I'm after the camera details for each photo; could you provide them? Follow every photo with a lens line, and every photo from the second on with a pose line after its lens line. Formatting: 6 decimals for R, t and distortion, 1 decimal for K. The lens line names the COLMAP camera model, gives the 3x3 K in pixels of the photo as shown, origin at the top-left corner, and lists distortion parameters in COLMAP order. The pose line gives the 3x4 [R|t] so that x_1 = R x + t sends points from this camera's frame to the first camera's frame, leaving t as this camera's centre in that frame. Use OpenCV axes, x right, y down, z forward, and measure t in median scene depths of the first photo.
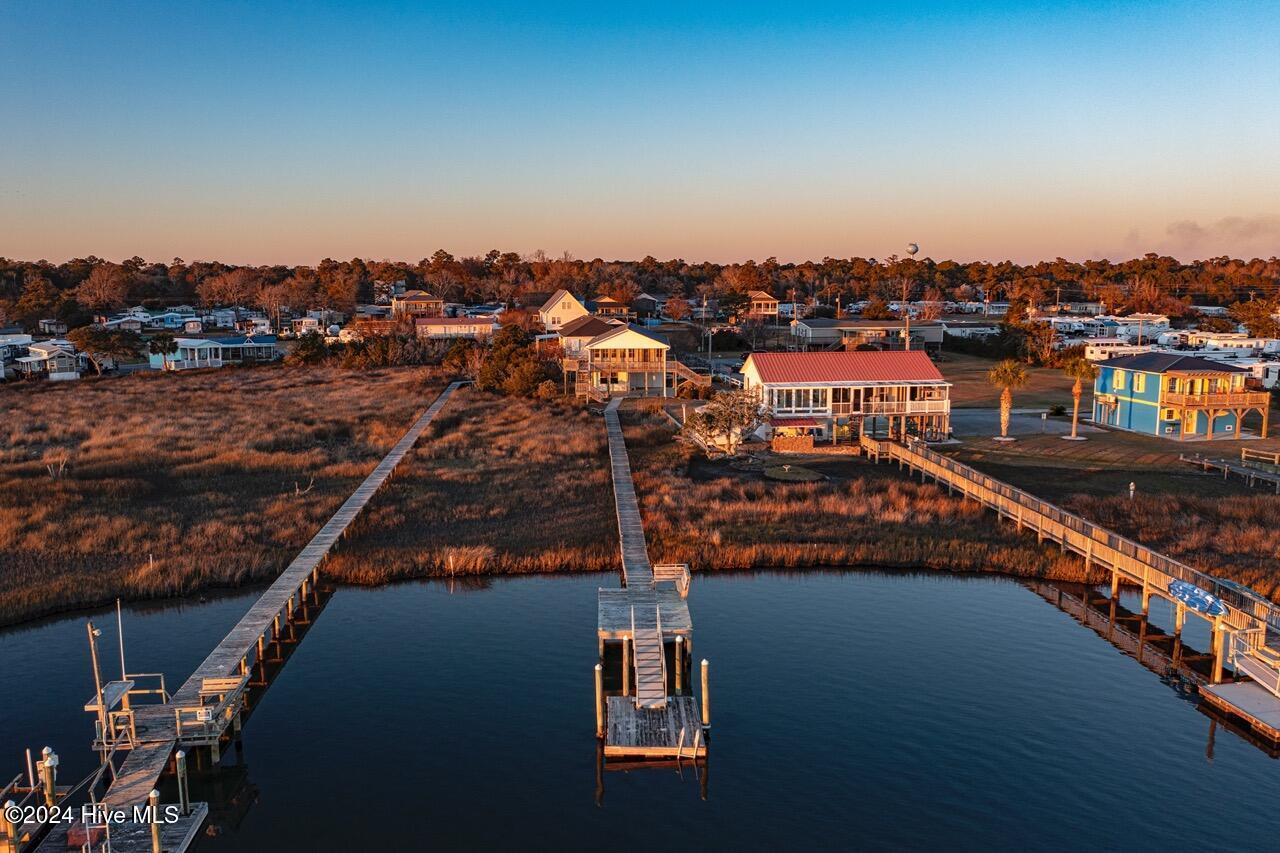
lens RADIAL K [[975.7, 0, 640.0], [0, 975.7, 426.5], [0, 0, 1]] dist [-0.028639, 0.004645]
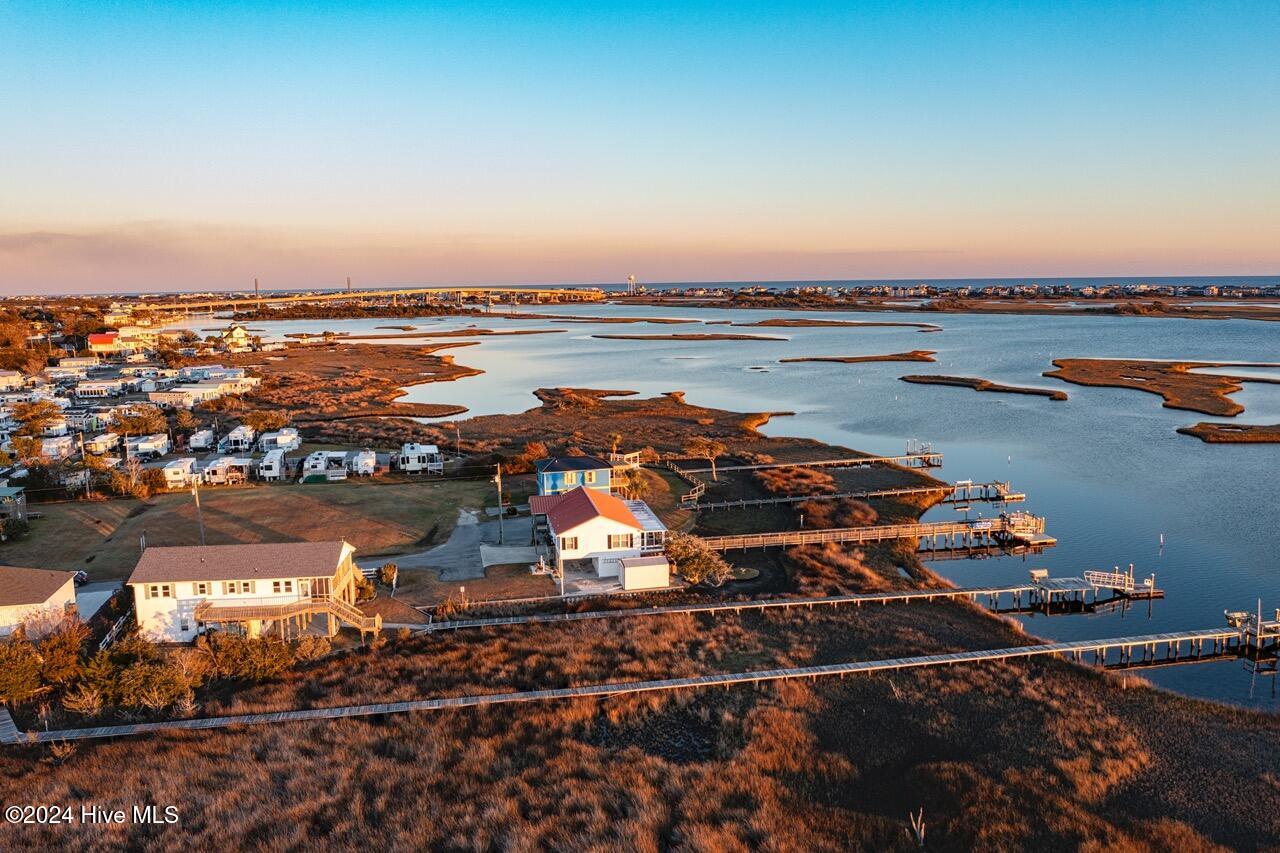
lens RADIAL K [[975.7, 0, 640.0], [0, 975.7, 426.5], [0, 0, 1]] dist [-0.028639, 0.004645]
pose [[-0.073129, -0.136771, 0.987900, -1.792844], [0.169448, 0.974446, 0.147452, -0.586609], [-0.982822, 0.178180, -0.048085, 1.653505]]
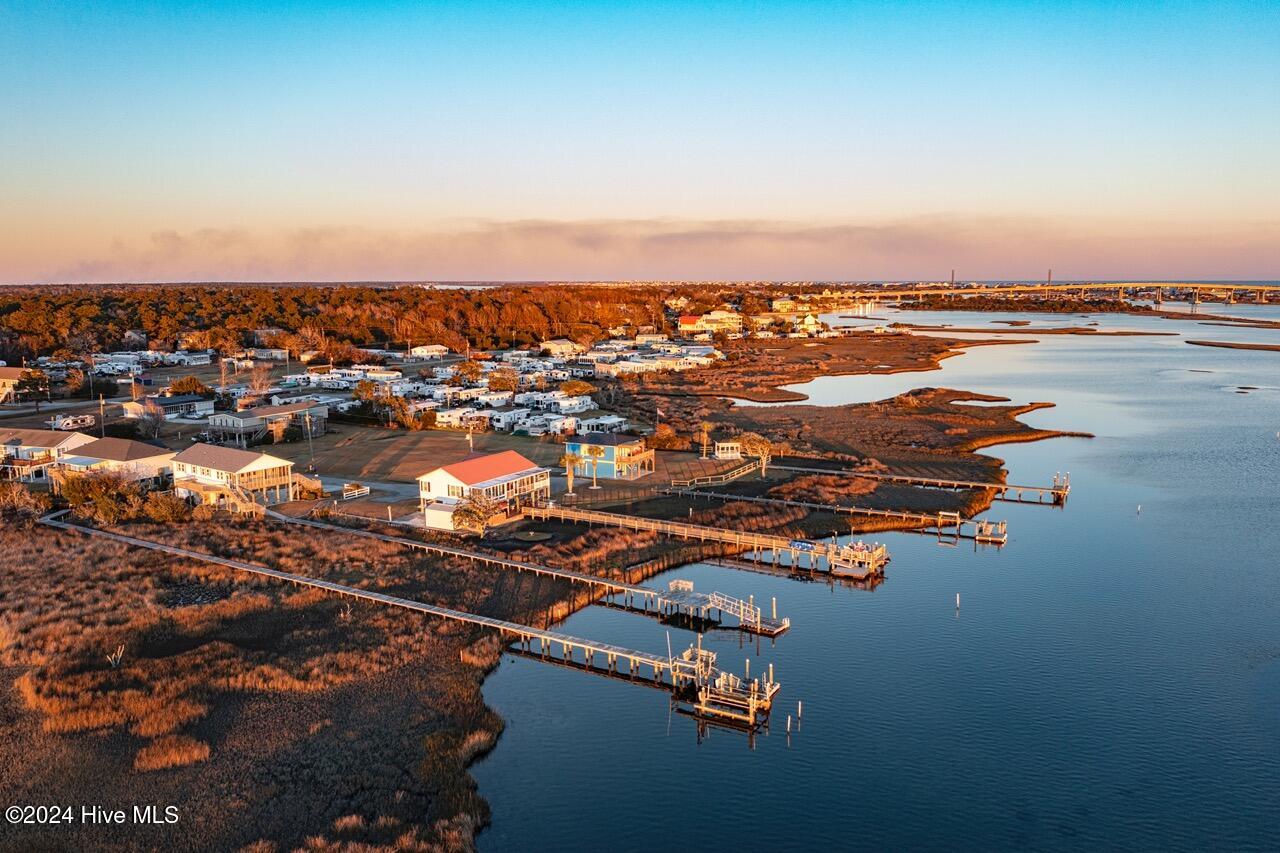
lens RADIAL K [[975.7, 0, 640.0], [0, 975.7, 426.5], [0, 0, 1]] dist [-0.028639, 0.004645]
pose [[0.604597, -0.113093, 0.788462, -1.510541], [0.123644, 0.991196, 0.047361, -0.287894], [-0.786877, 0.068854, 0.613257, -0.330606]]
